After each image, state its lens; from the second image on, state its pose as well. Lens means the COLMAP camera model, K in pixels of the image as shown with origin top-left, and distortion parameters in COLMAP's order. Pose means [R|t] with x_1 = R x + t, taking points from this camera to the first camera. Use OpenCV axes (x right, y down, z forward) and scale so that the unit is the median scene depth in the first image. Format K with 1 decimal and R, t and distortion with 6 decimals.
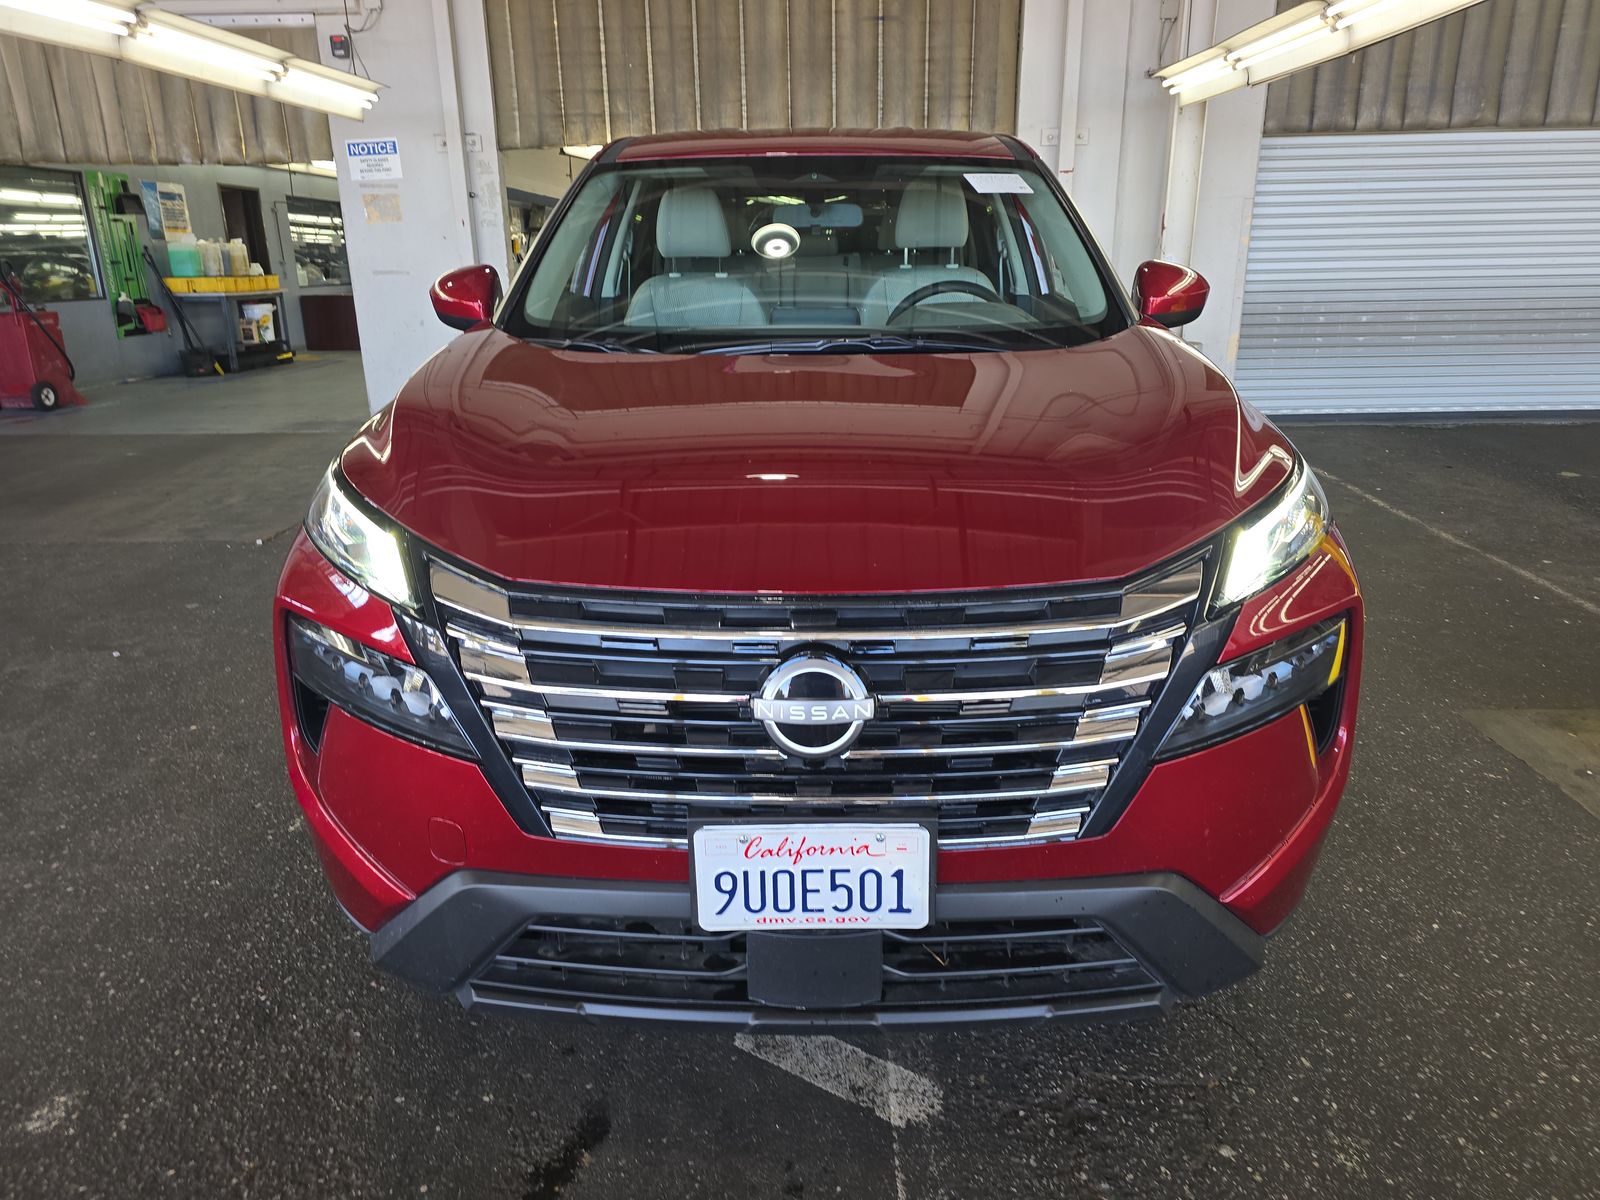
lens RADIAL K [[1075.4, 0, 842.2], [0, 1075.4, 605.4], [0, 0, 1]] dist [0.076355, -0.097672]
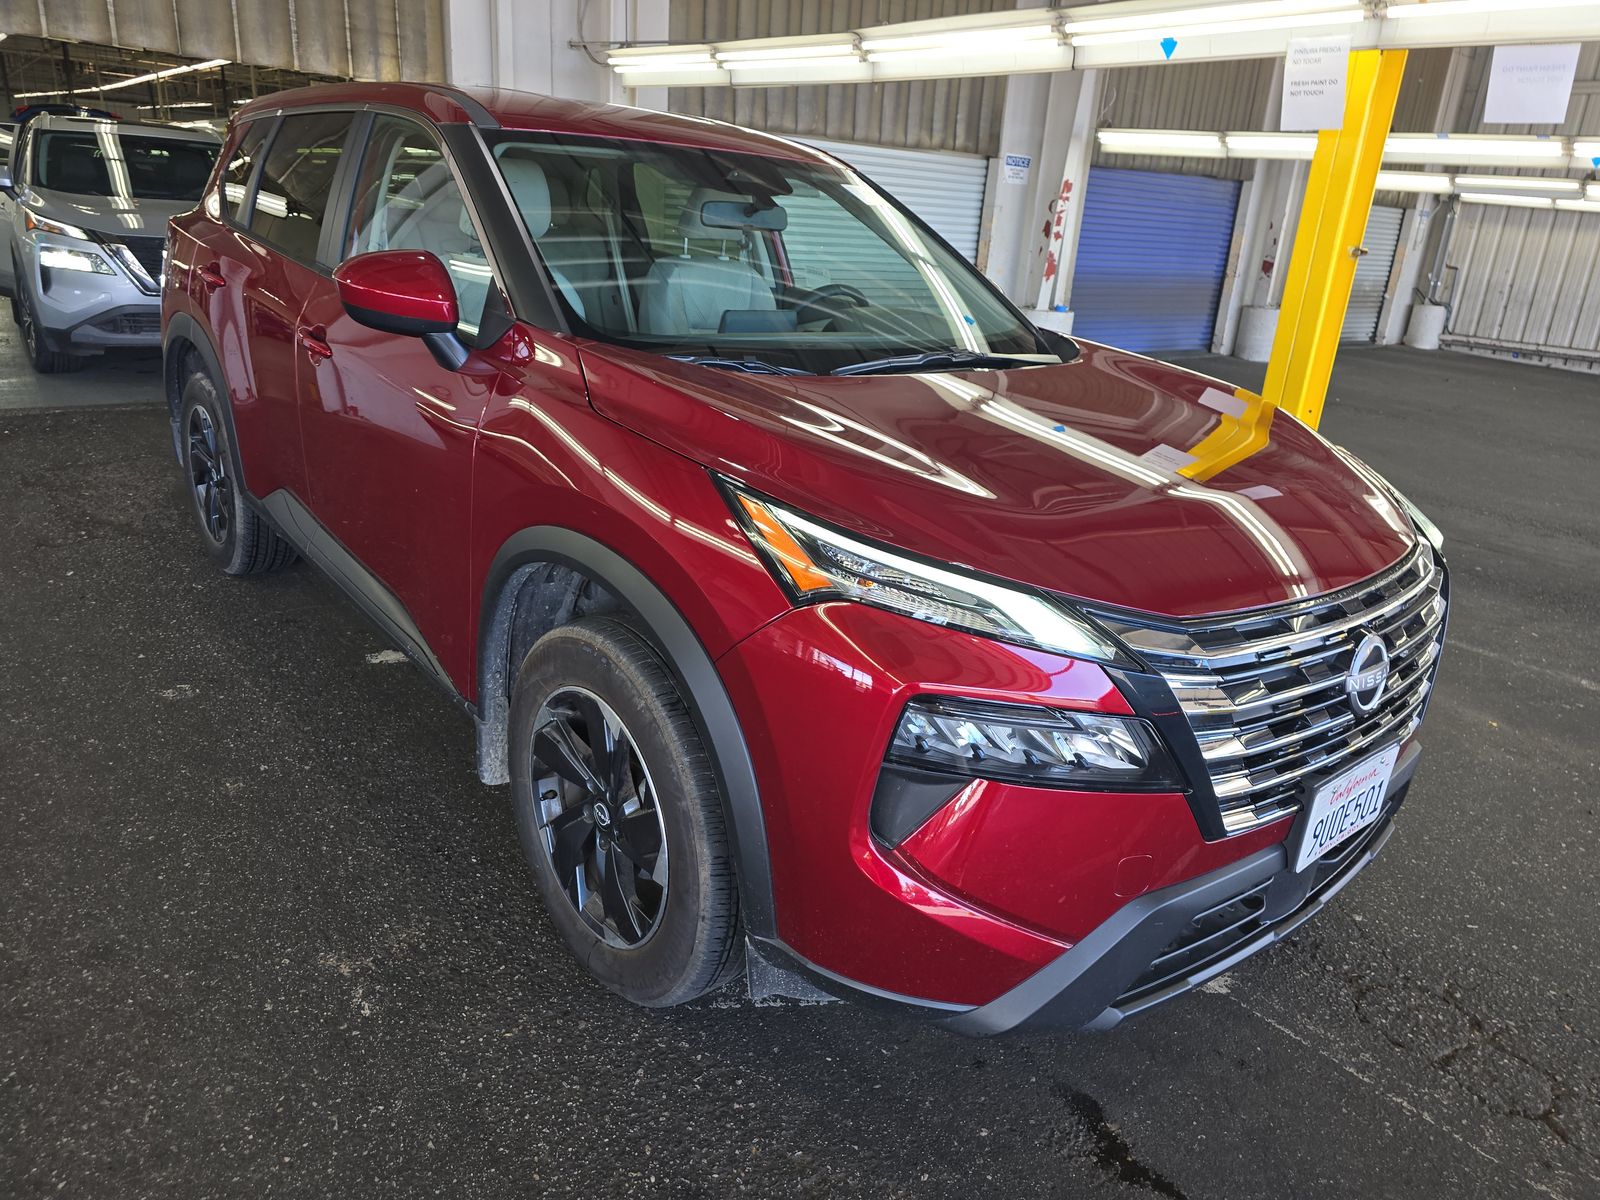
lens RADIAL K [[1085.8, 0, 807.7], [0, 1085.8, 592.5], [0, 0, 1]] dist [0.032080, -0.031240]
pose [[0.752378, -0.153526, 0.640591, -0.282641], [0.128834, 0.987976, 0.085465, -0.041890], [-0.646010, 0.018228, 0.763111, 0.089529]]
